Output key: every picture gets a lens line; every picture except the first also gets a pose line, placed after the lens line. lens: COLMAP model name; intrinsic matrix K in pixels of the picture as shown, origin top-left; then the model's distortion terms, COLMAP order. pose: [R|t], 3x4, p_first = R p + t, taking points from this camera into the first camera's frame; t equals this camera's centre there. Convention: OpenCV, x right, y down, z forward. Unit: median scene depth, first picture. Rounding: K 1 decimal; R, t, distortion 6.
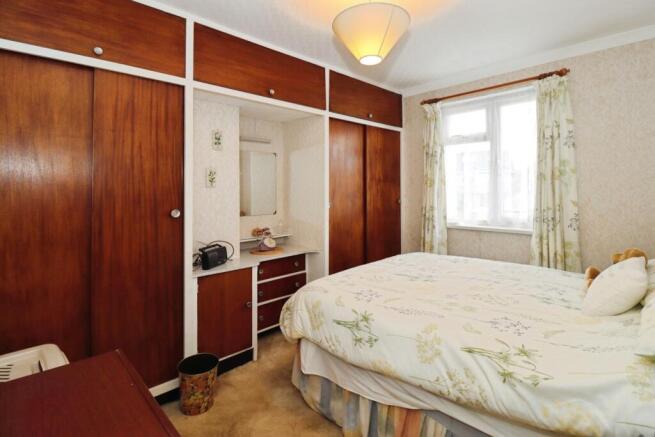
lens RADIAL K [[307.6, 0, 327.5], [0, 307.6, 218.5], [0, 0, 1]] dist [-0.030351, -0.000382]
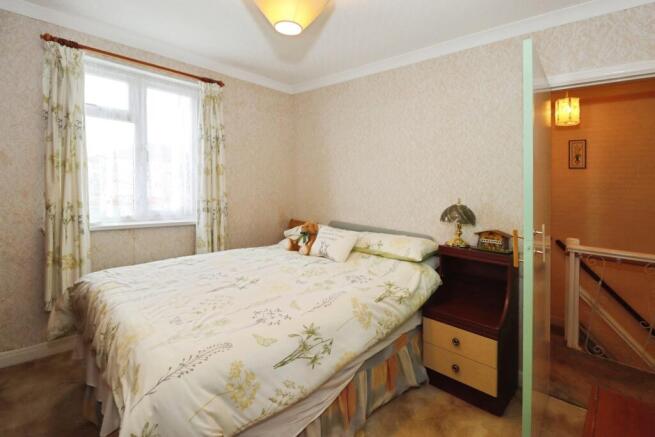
lens RADIAL K [[335.5, 0, 328.8], [0, 335.5, 198.3], [0, 0, 1]] dist [-0.035619, -0.000412]
pose [[-0.075197, -0.027878, 0.996779, -0.543870], [0.047957, 0.998351, 0.031540, -0.056522], [-0.996015, 0.050175, -0.073736, 0.660135]]
